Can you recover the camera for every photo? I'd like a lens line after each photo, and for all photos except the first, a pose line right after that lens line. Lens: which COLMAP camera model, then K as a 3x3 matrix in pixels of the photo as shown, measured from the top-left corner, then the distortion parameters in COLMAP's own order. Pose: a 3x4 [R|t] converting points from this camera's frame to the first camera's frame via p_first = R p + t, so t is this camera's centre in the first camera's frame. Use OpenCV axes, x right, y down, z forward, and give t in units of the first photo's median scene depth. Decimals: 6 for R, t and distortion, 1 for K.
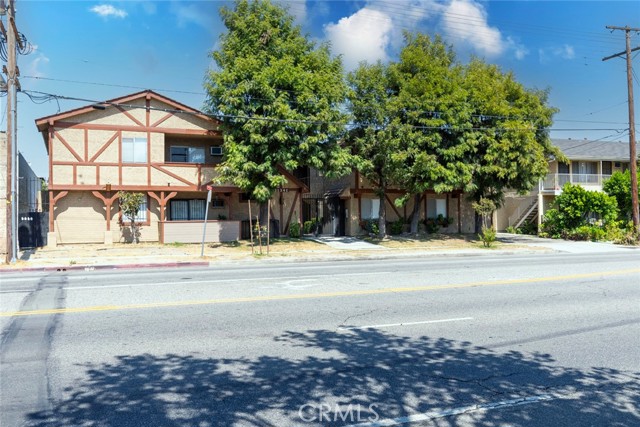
lens RADIAL K [[615.1, 0, 320.1], [0, 615.1, 214.0], [0, 0, 1]] dist [0.007944, 0.000000]
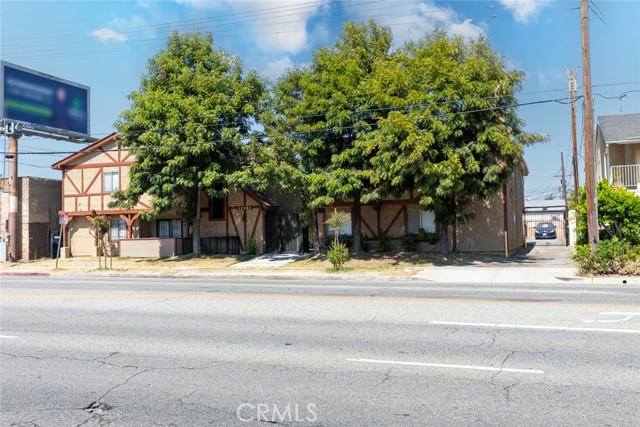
lens RADIAL K [[643.5, 0, 320.2], [0, 643.5, 213.7], [0, 0, 1]] dist [0.018172, 0.000000]
pose [[0.702782, -0.026297, -0.710919, 0.928858], [0.014913, 0.999642, -0.022235, -0.003814], [0.711249, 0.005024, 0.702922, 0.388410]]
